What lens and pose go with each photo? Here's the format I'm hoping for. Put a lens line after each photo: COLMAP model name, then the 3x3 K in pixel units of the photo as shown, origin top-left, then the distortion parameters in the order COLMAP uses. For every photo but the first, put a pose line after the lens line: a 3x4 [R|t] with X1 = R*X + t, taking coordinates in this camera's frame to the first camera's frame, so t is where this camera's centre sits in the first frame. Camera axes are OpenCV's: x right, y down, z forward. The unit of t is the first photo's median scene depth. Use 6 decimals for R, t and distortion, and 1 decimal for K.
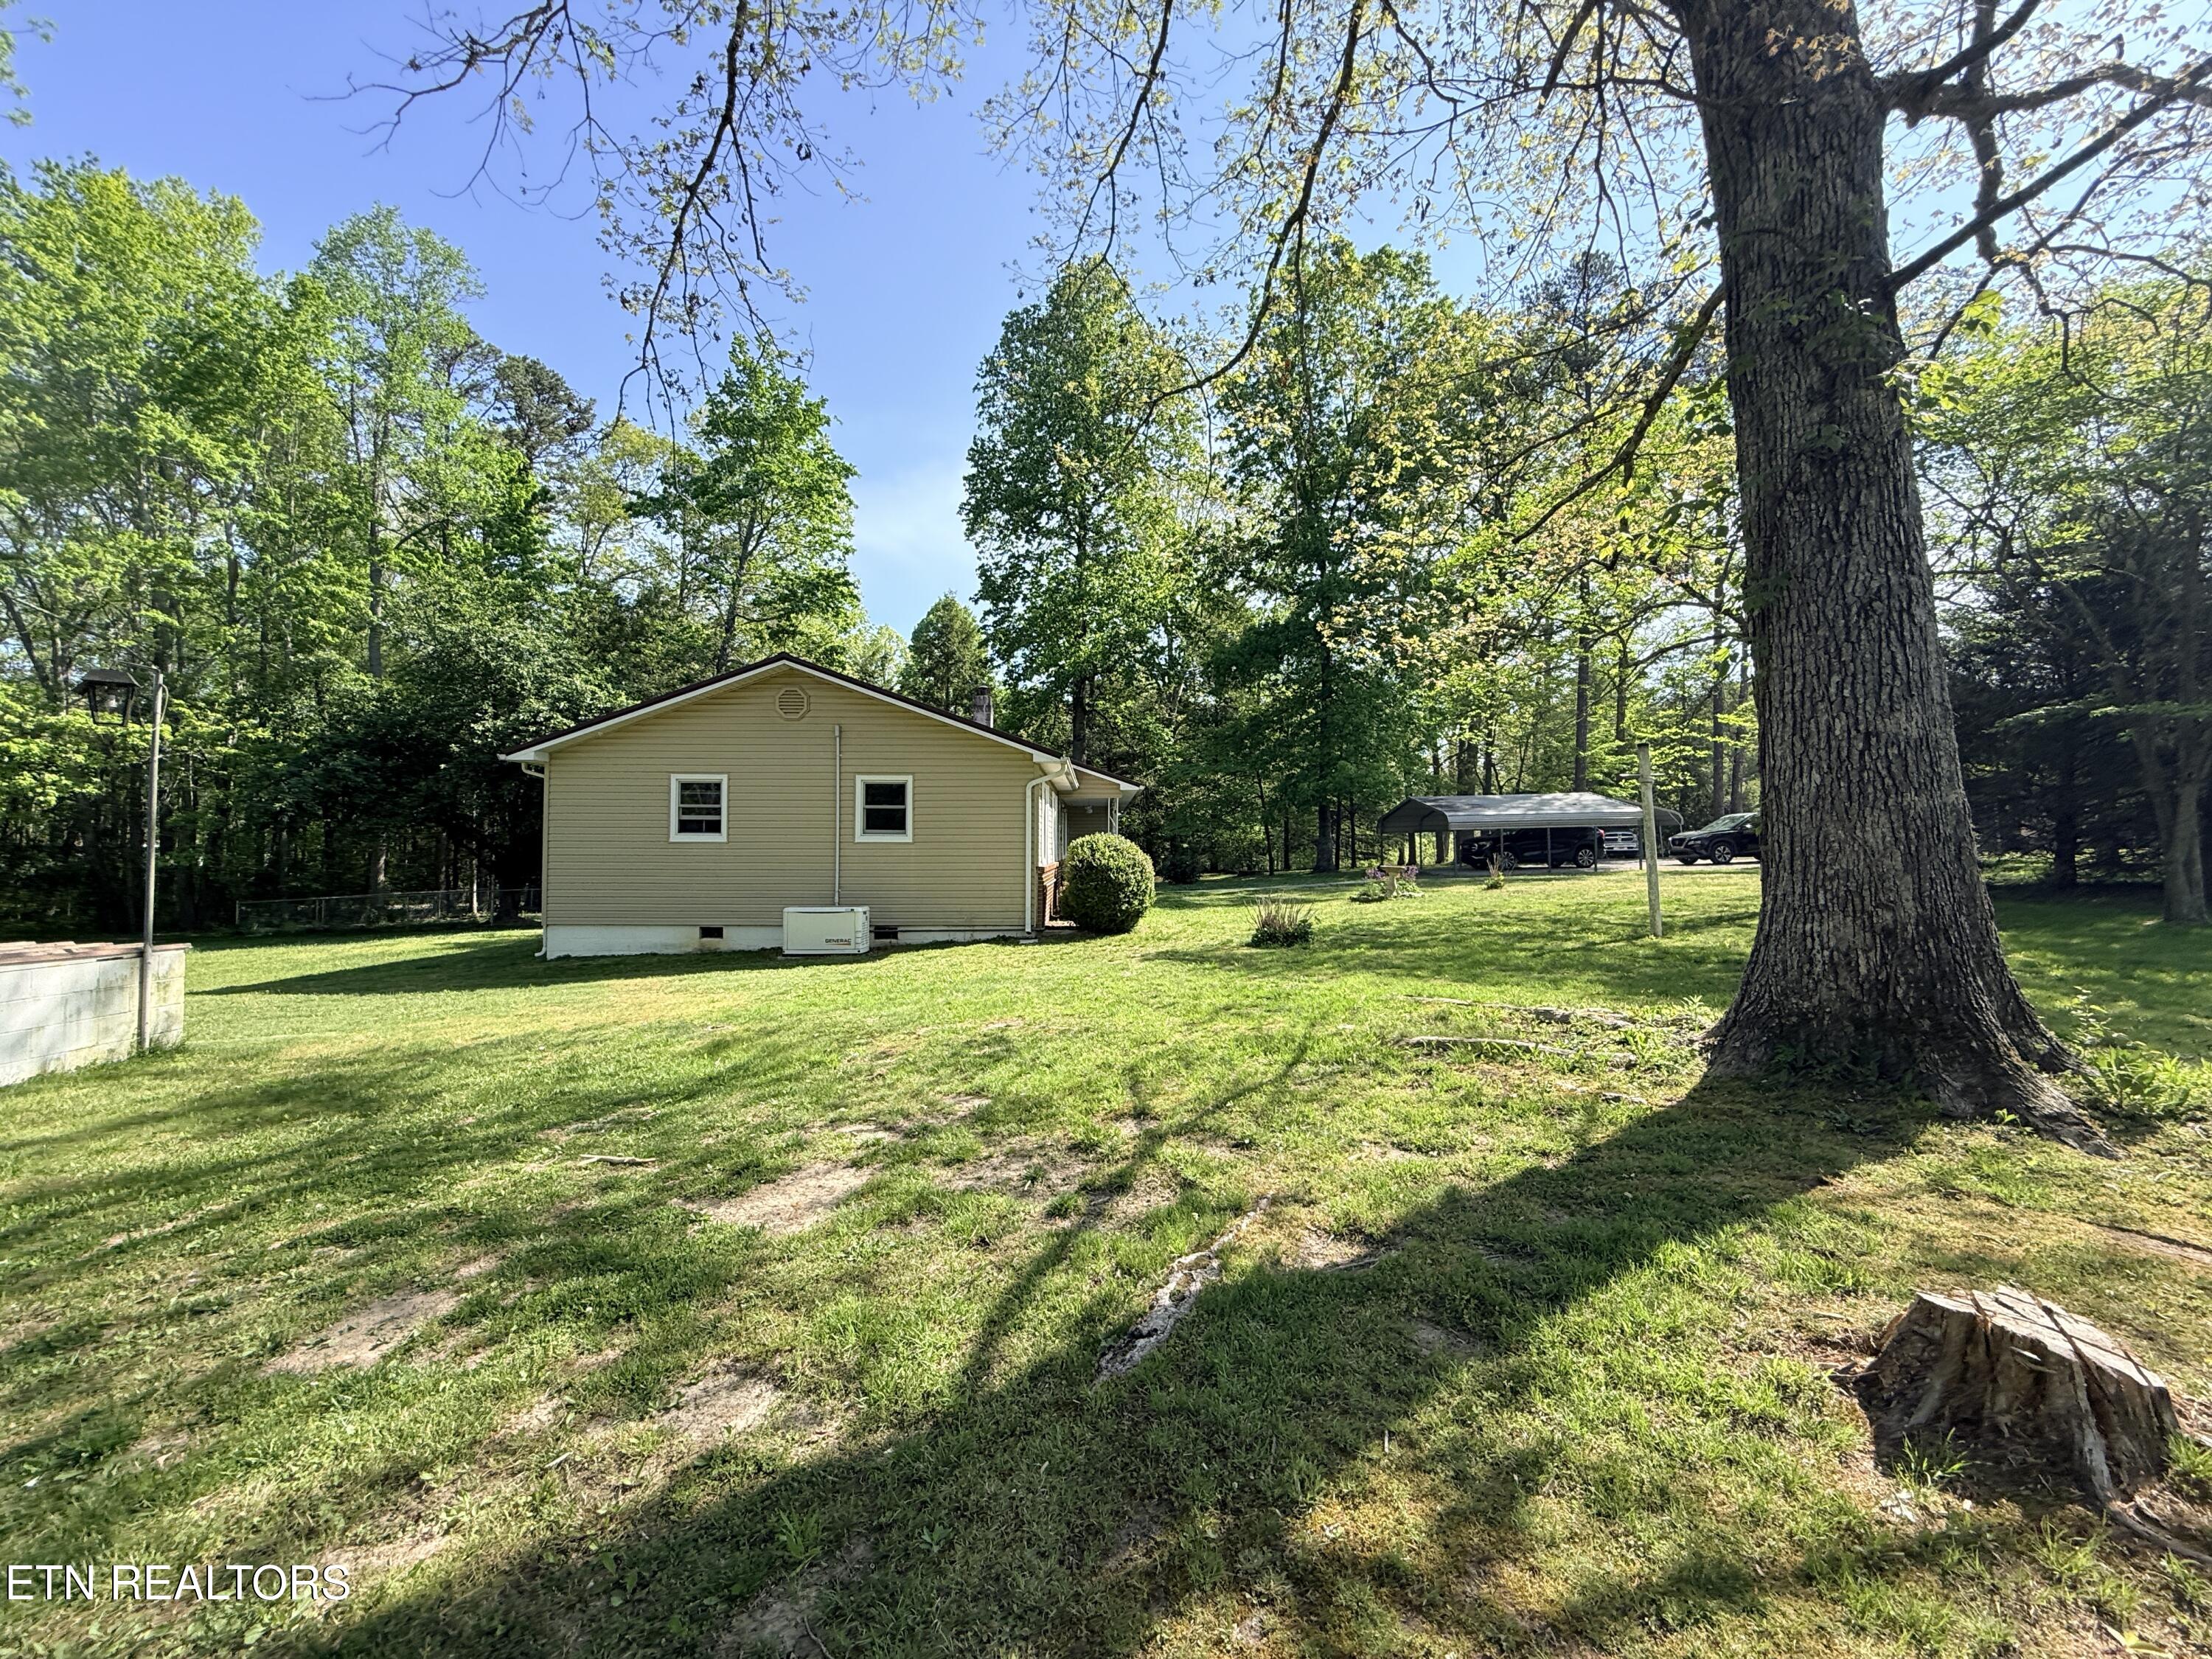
lens RADIAL K [[882.3, 0, 1104.0], [0, 882.3, 836.9], [0, 0, 1]] dist [0.000492, 0.000599]
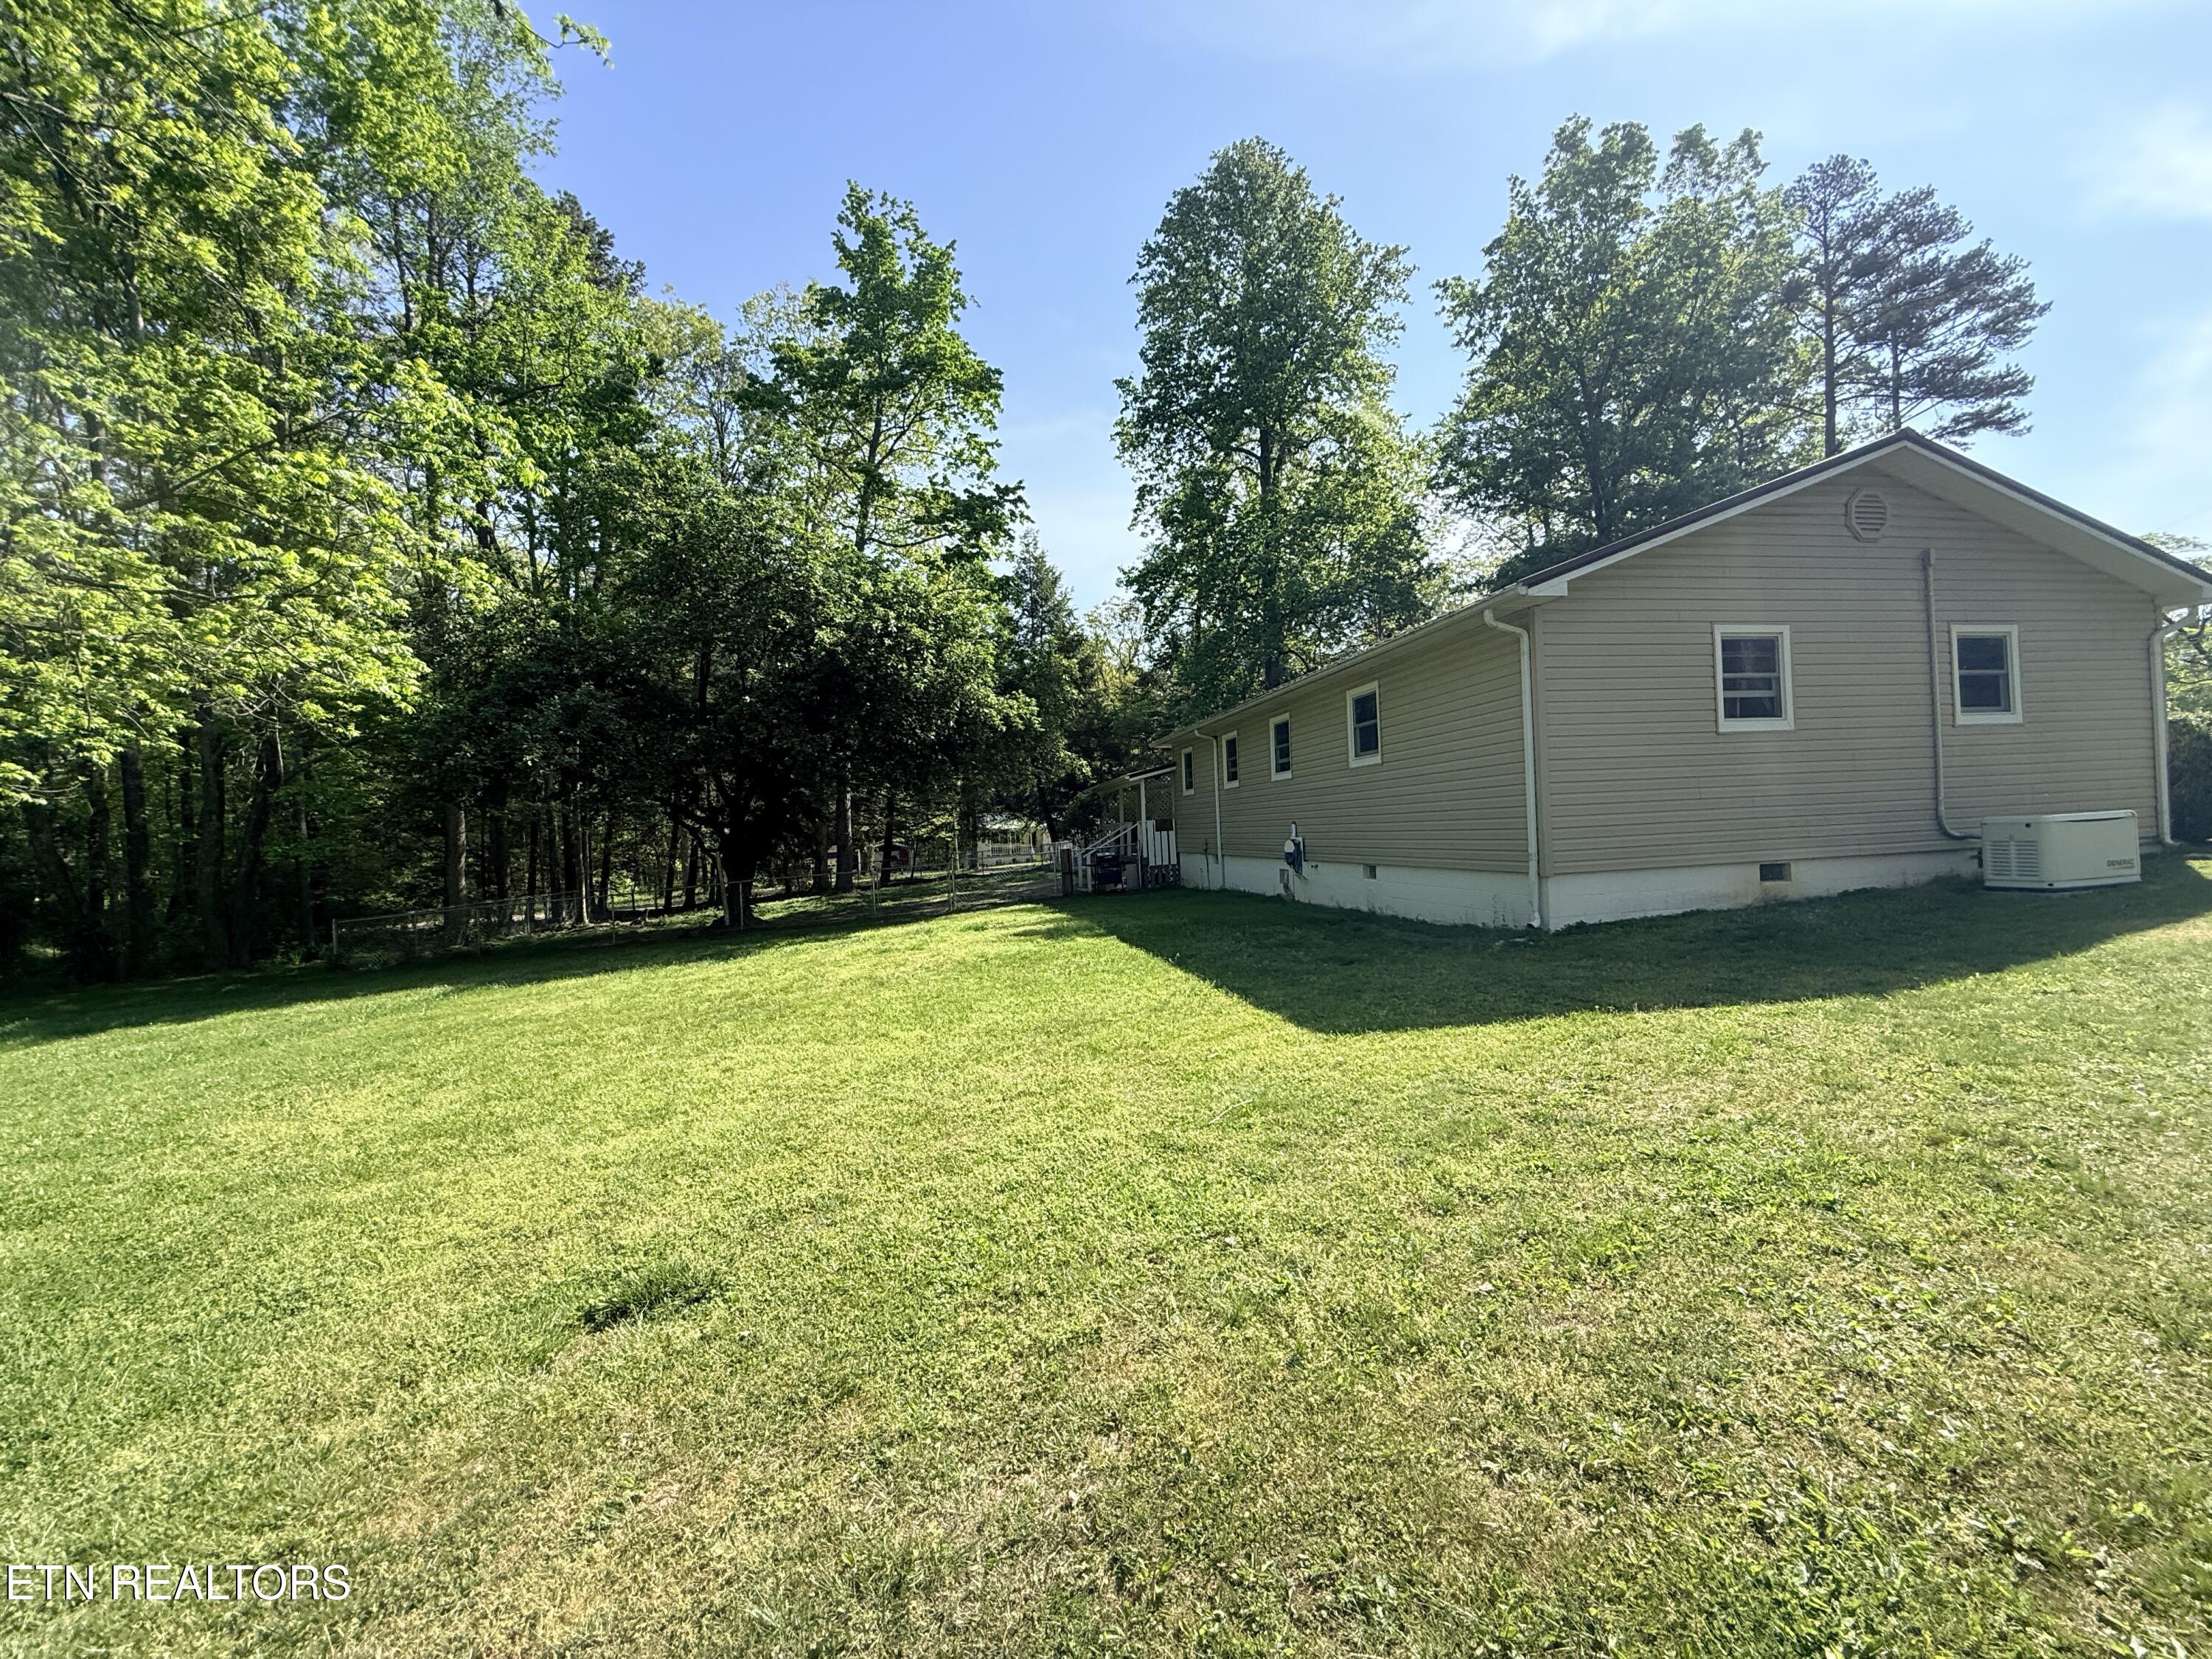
lens RADIAL K [[876.6, 0, 1100.6], [0, 876.6, 837.9], [0, 0, 1]] dist [-0.000738, -0.000212]
pose [[0.981919, -0.050446, 0.182457, -0.483168], [0.047287, 0.998647, 0.021627, 0.021480], [-0.183302, -0.012608, 0.982976, 0.214723]]
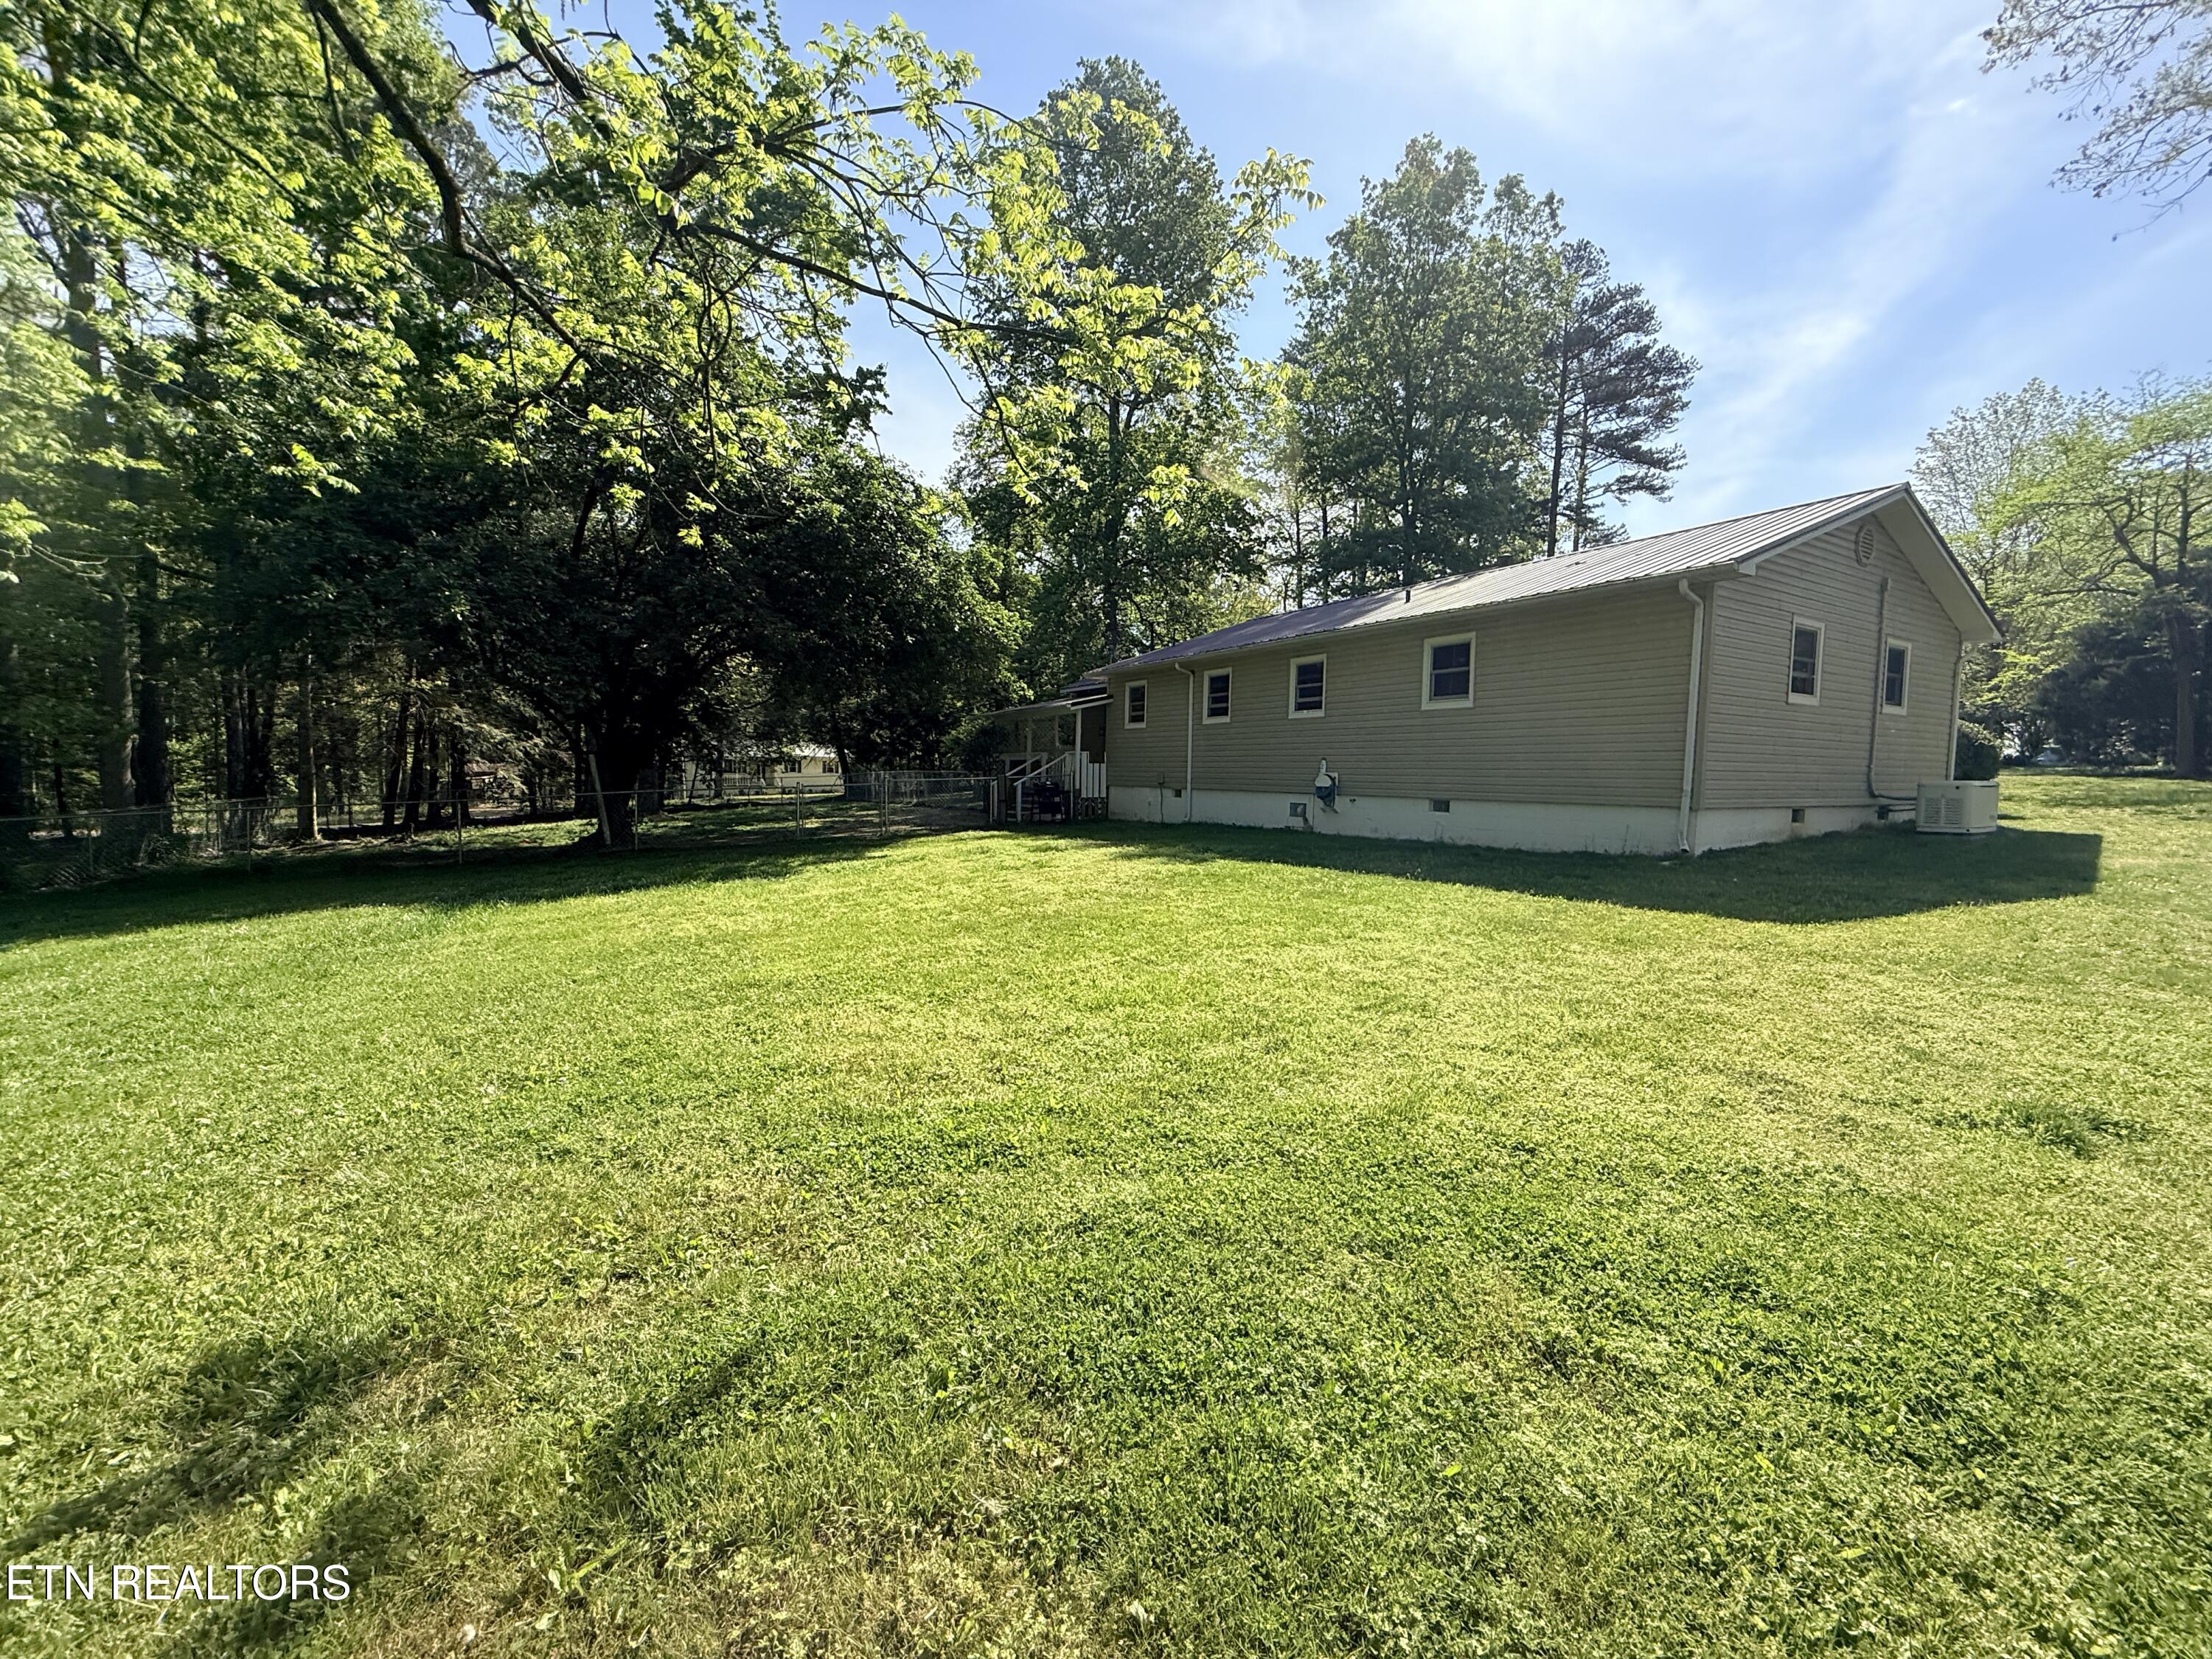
lens RADIAL K [[879.6, 0, 1104.5], [0, 879.6, 843.6], [0, 0, 1]] dist [-0.001801, 0.000383]
pose [[0.858233, -0.033737, 0.512150, -0.662394], [-0.016718, 0.995470, 0.093591, 0.031571], [-0.512987, -0.088885, 0.853782, 0.290973]]
